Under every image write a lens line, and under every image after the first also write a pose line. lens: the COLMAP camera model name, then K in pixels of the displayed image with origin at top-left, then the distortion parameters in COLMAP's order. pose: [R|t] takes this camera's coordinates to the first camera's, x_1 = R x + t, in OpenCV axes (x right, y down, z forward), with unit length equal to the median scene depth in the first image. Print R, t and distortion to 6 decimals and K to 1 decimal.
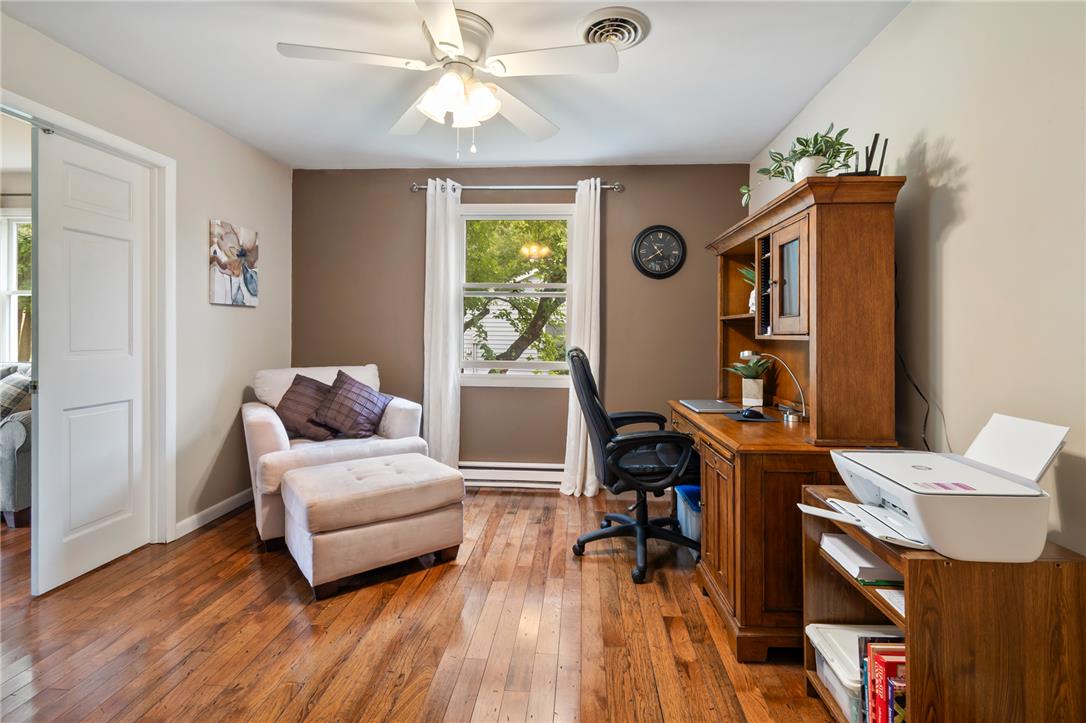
lens RADIAL K [[493.5, 0, 547.0], [0, 493.5, 356.6], [0, 0, 1]] dist [0.003166, -0.000640]
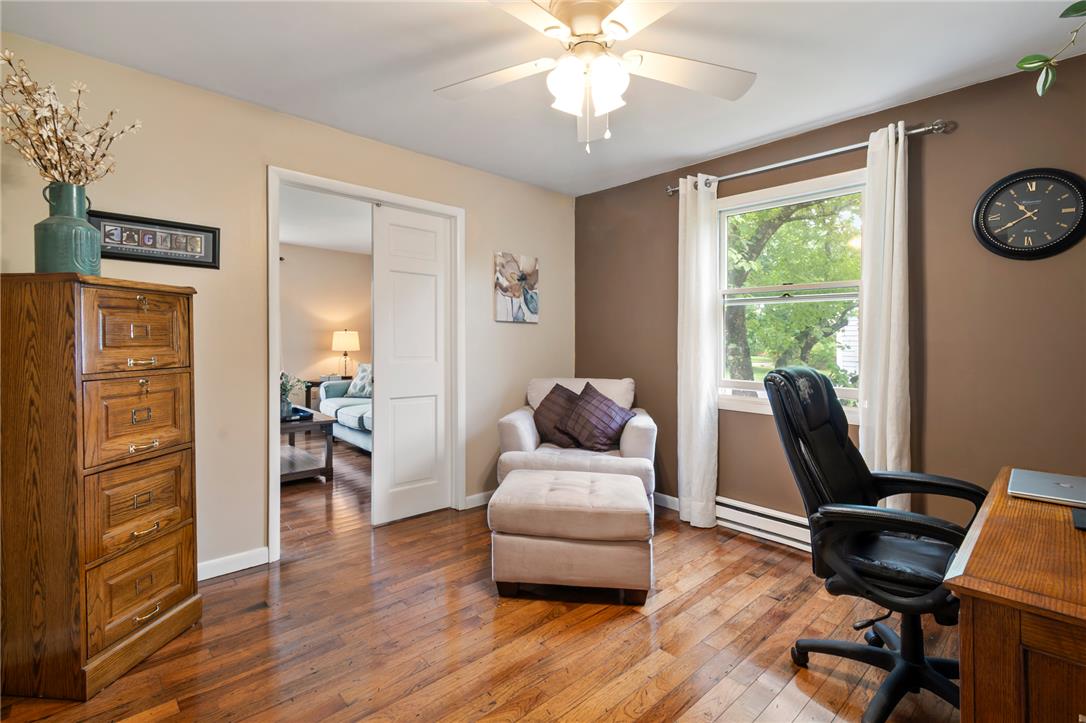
lens RADIAL K [[493.5, 0, 547.0], [0, 493.5, 356.6], [0, 0, 1]] dist [0.003166, -0.000640]
pose [[0.732563, 0.021907, -0.680346, 0.231114], [-0.042565, 0.999000, -0.013665, -0.008452], [0.679367, 0.038969, 0.732763, 0.192565]]
